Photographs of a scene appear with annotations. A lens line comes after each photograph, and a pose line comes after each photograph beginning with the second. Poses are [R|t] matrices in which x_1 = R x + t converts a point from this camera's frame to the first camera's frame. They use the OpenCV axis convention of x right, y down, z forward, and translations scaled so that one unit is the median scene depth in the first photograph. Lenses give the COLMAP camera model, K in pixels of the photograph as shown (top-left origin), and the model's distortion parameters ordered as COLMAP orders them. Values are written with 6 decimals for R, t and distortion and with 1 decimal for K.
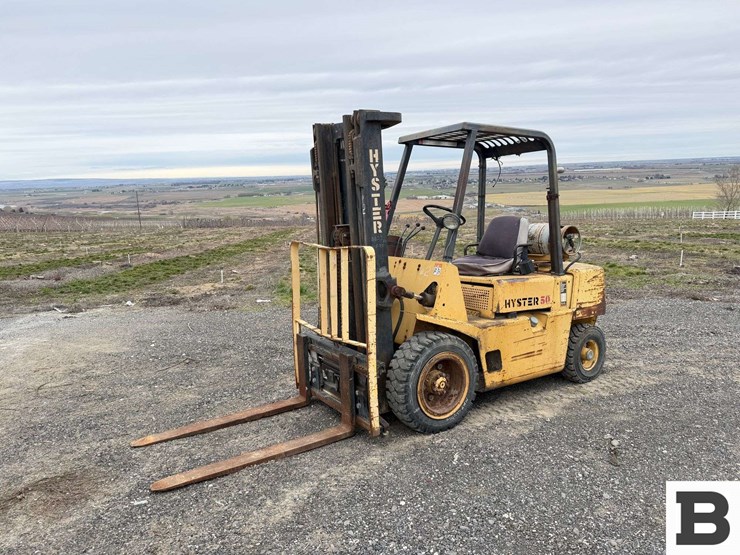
lens RADIAL K [[506.8, 0, 370.0], [0, 506.8, 277.5], [0, 0, 1]] dist [0.109394, -0.161376]
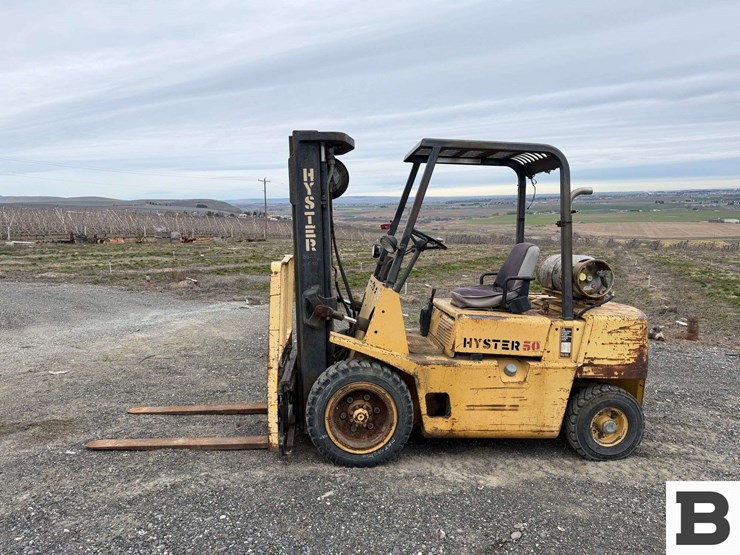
lens RADIAL K [[506.8, 0, 370.0], [0, 506.8, 277.5], [0, 0, 1]] dist [0.109394, -0.161376]
pose [[0.878311, 0.087570, -0.470001, 0.524206], [-0.103756, 0.994566, -0.008587, -0.034475], [0.466695, 0.056308, 0.882624, 0.152421]]
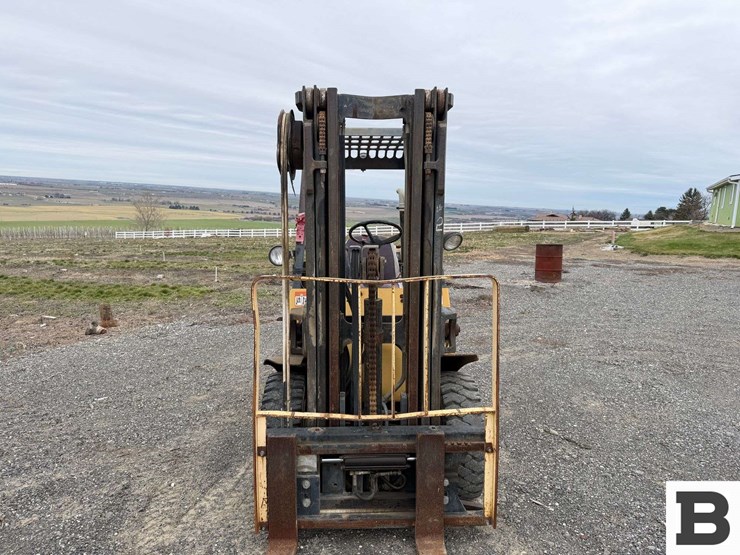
lens RADIAL K [[506.8, 0, 370.0], [0, 506.8, 277.5], [0, 0, 1]] dist [0.109394, -0.161376]
pose [[0.508949, -0.062696, 0.858510, -0.600789], [0.094196, 0.995411, 0.016852, -0.070898], [-0.855627, 0.072291, 0.512520, 0.626267]]
